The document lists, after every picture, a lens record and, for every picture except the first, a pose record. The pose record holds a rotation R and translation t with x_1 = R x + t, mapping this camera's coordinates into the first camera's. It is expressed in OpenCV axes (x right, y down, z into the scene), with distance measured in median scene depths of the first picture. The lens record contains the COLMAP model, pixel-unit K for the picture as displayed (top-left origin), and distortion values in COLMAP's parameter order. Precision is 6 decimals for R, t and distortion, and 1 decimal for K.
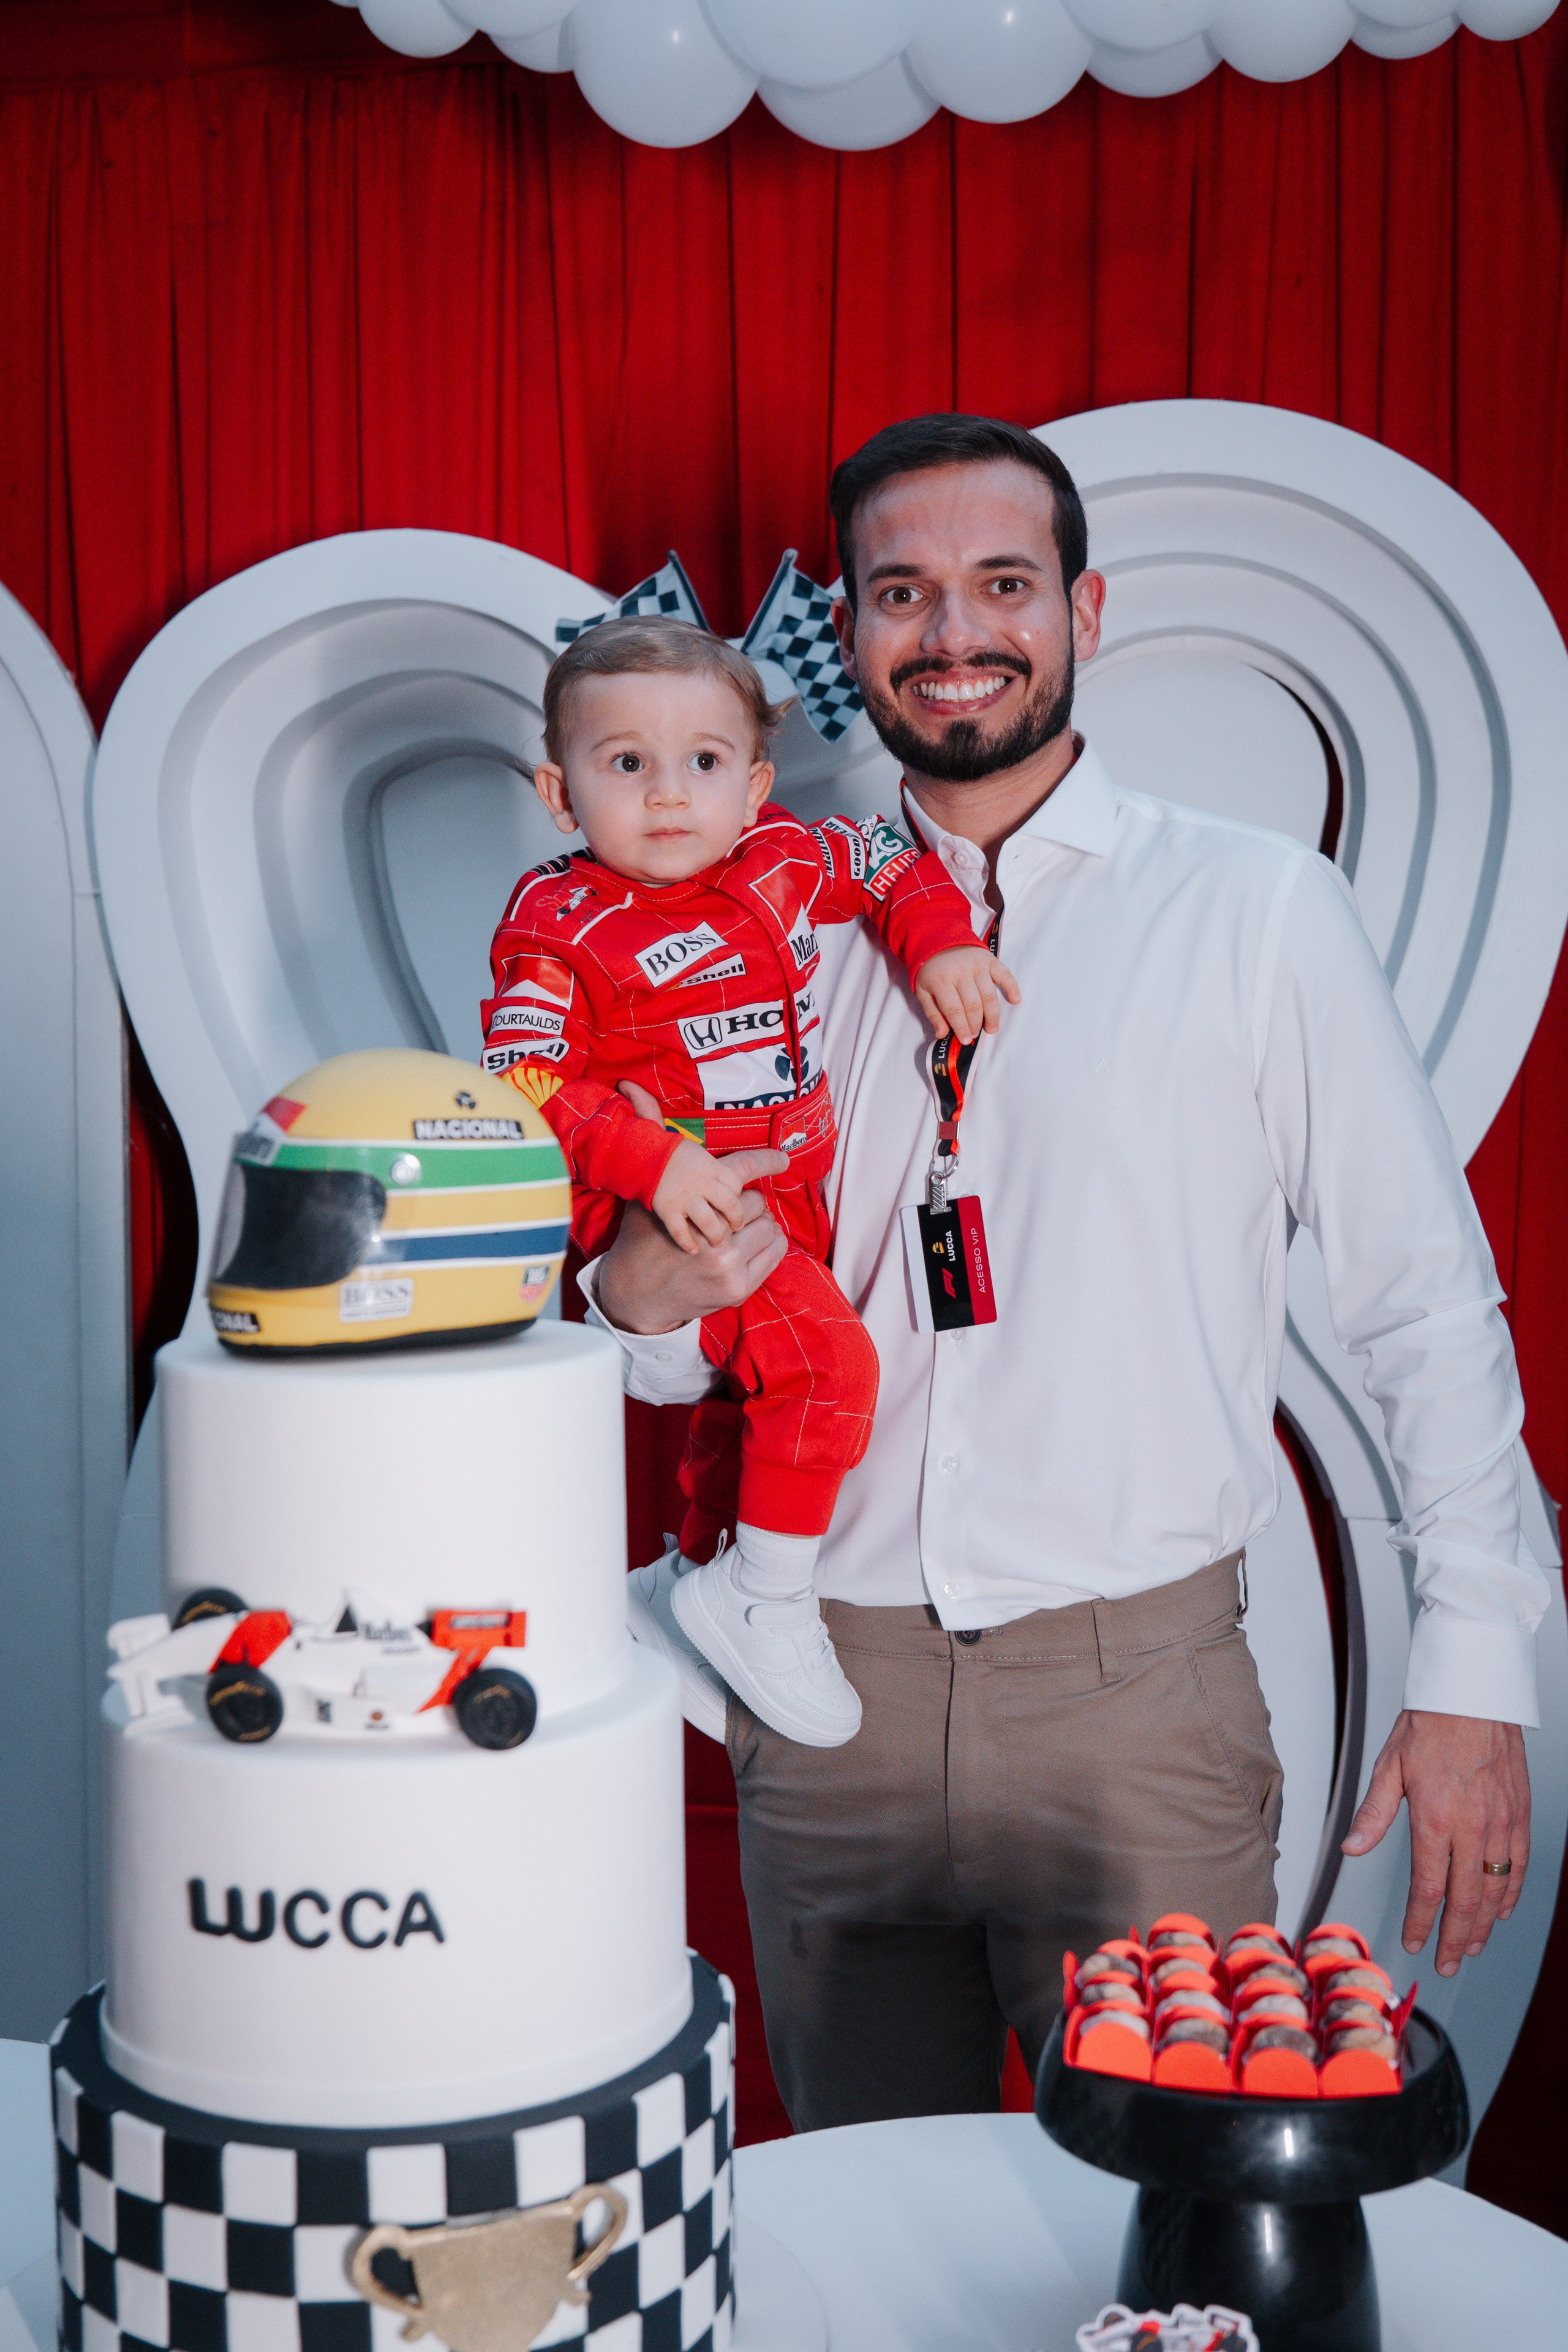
lens RADIAL K [[2878.1, 0, 793.7], [0, 2878.1, 1169.3], [0, 0, 1]] dist [-0.016295, 0.021369]
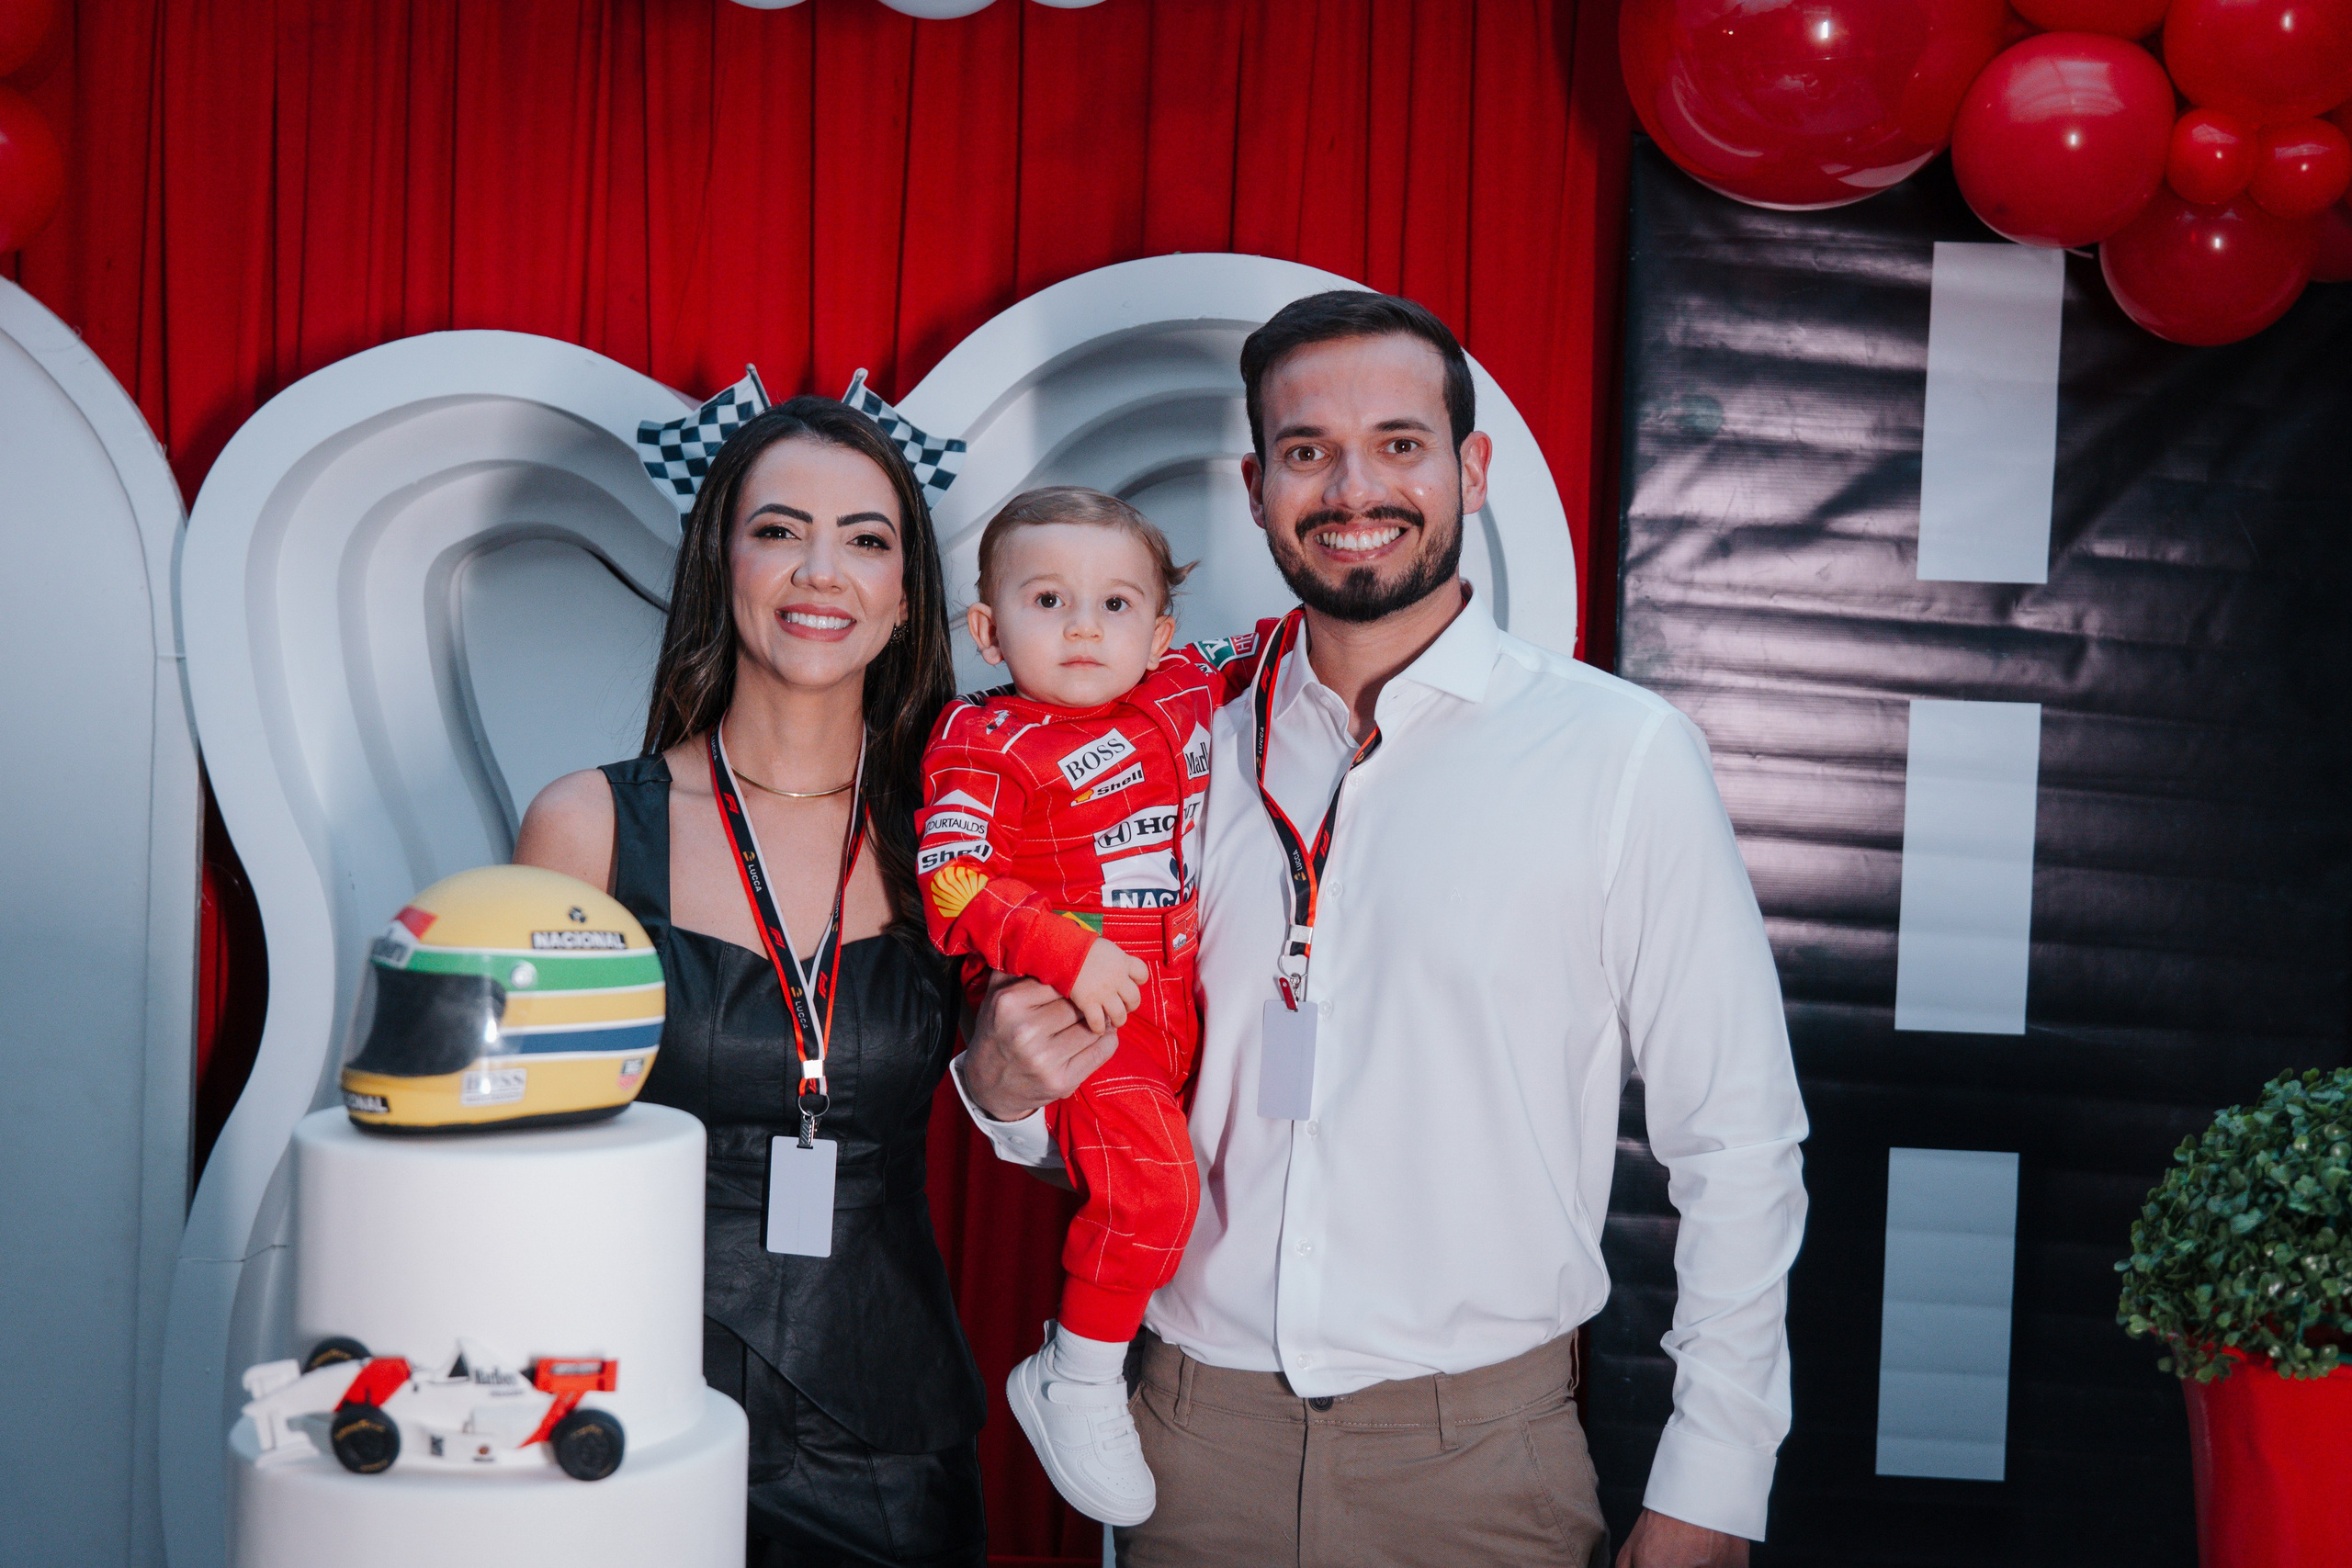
lens RADIAL K [[2877.8, 0, 1176.0], [0, 2877.8, 784.0], [0, 0, 1]] dist [-0.016295, 0.021369]
pose [[0.992604, 0.031428, 0.117259, -0.012325], [-0.026229, 0.998614, -0.045623, -0.029951], [-0.118530, 0.042210, 0.992053, -0.177768]]
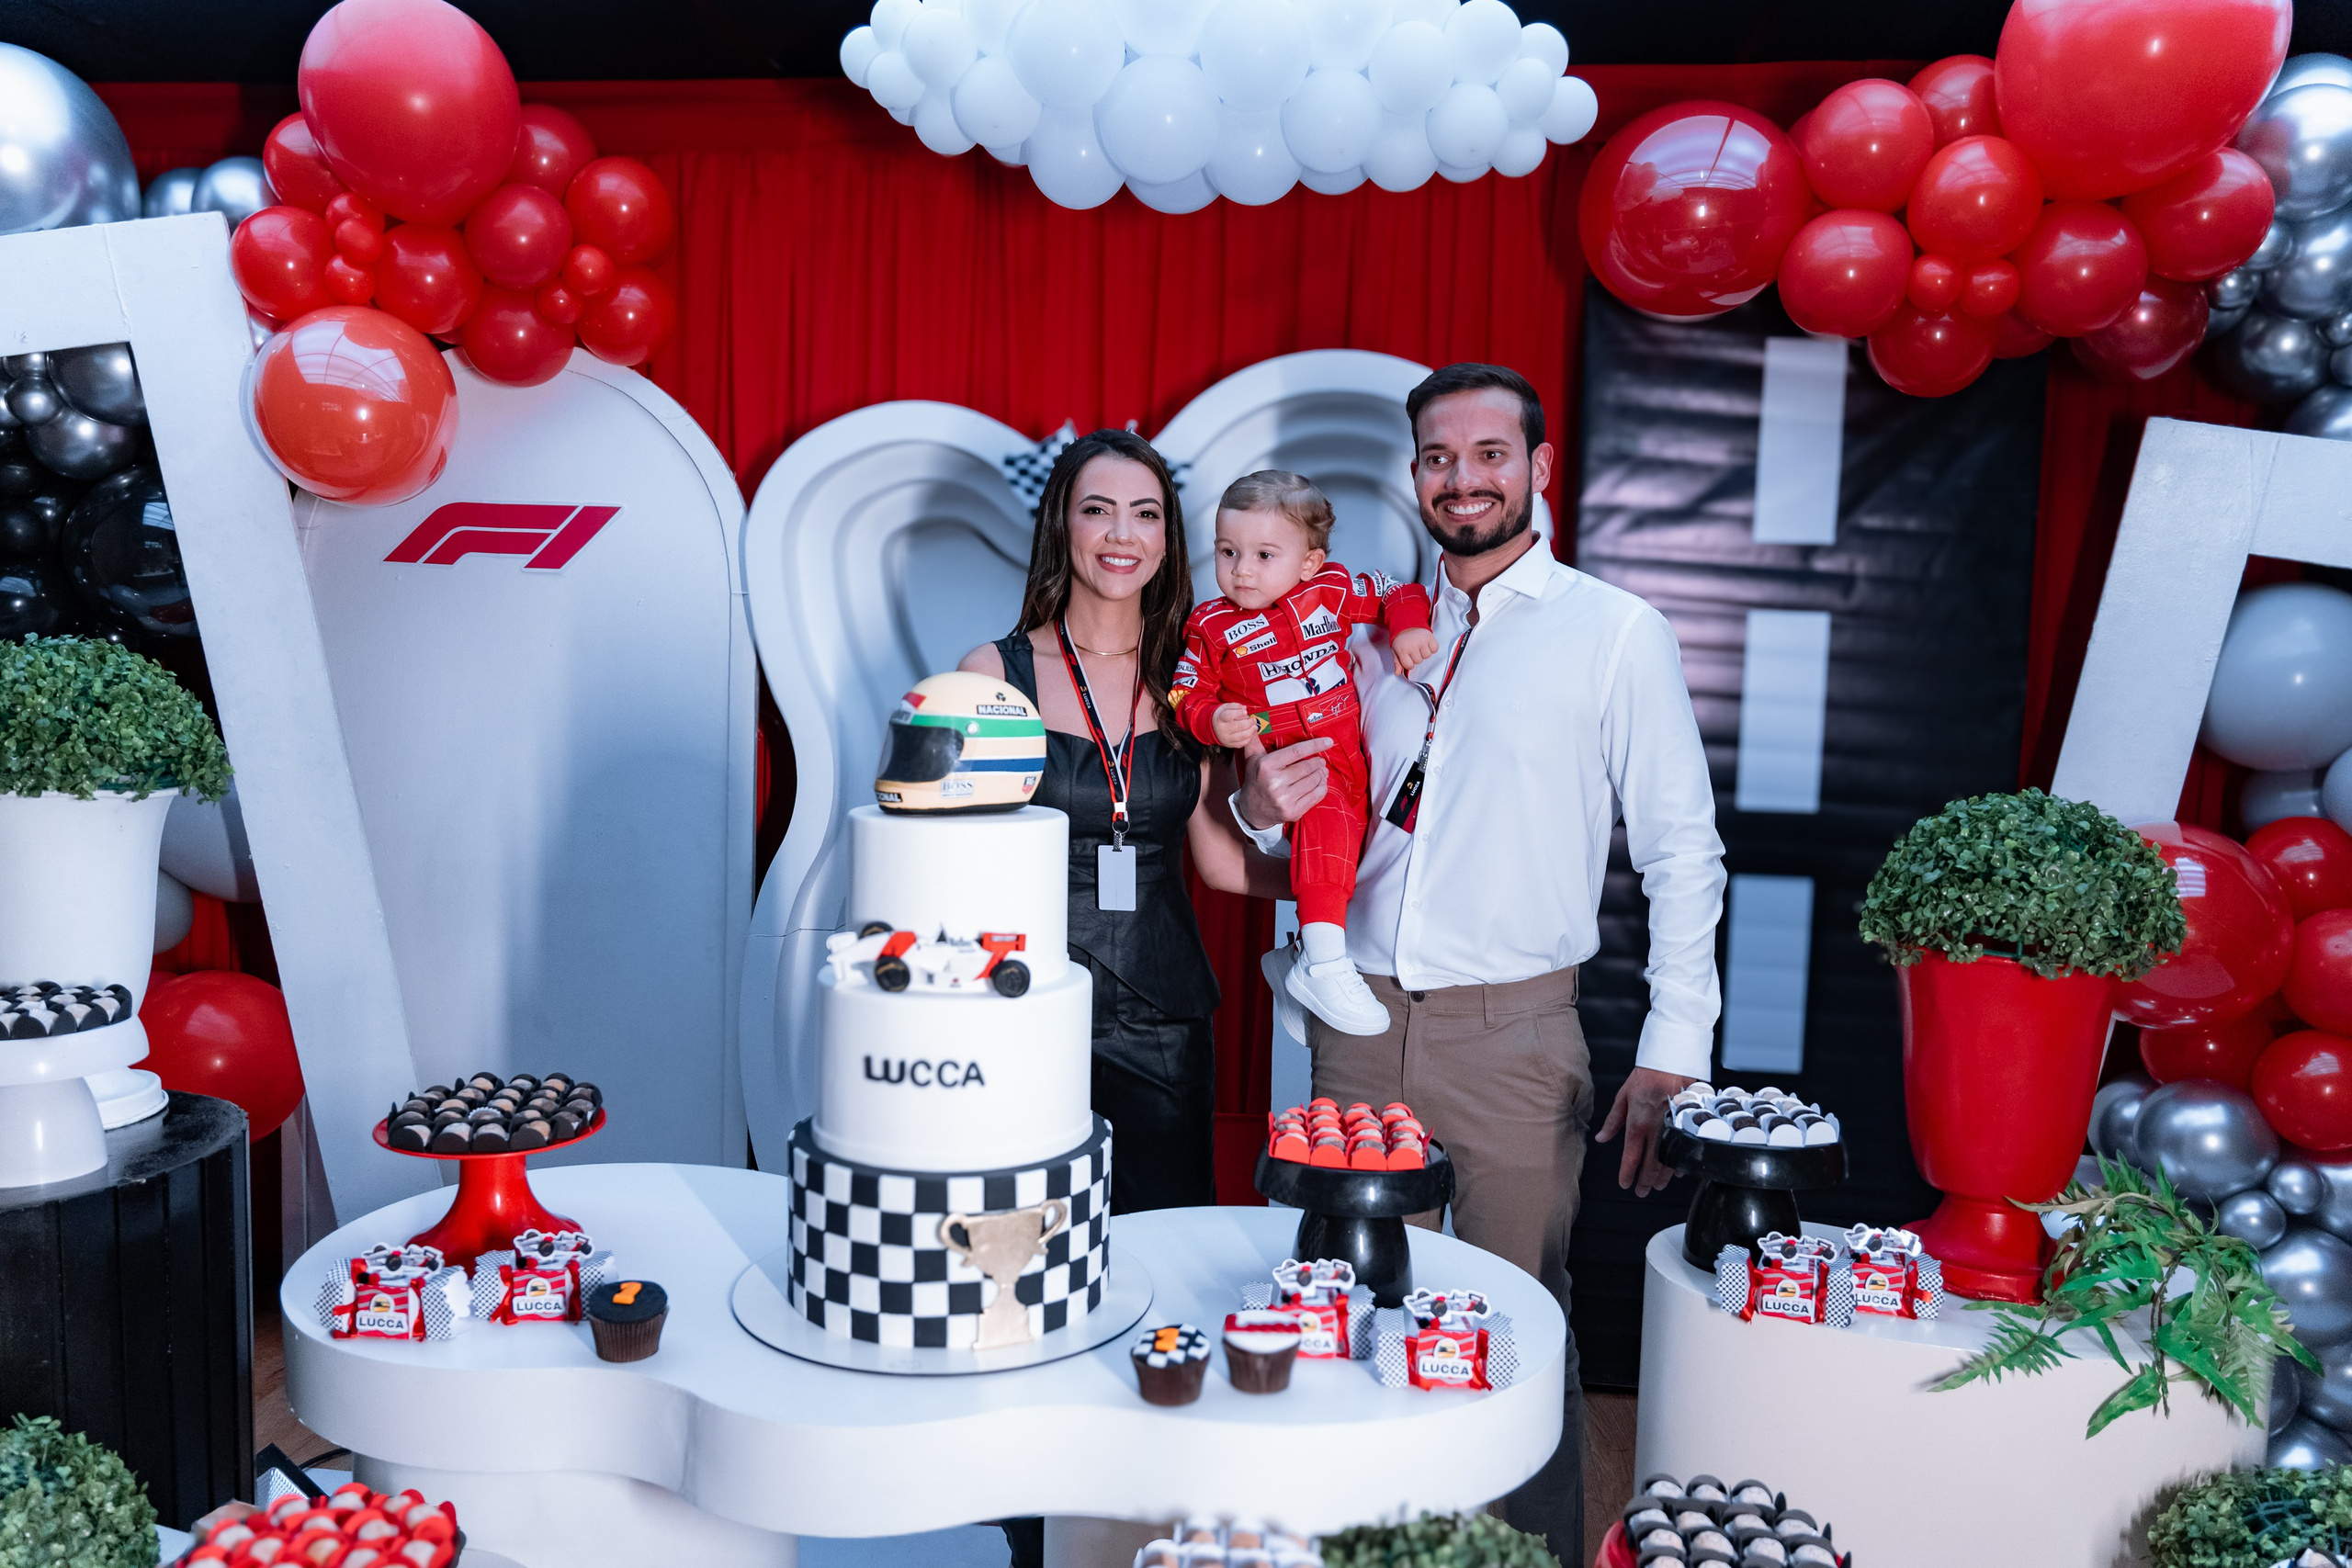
lens RADIAL K [[1748.5, 0, 1184.6], [0, 1748.5, 787.5], [0, 0, 1]] dist [-0.020623, 0.004956]
pose [[0.998266, 0.027201, 0.052204, -0.044042], [-0.027471, 0.999613, 0.004464, 0.033690], [-0.052062, -0.005890, 0.998626, -0.295534]]
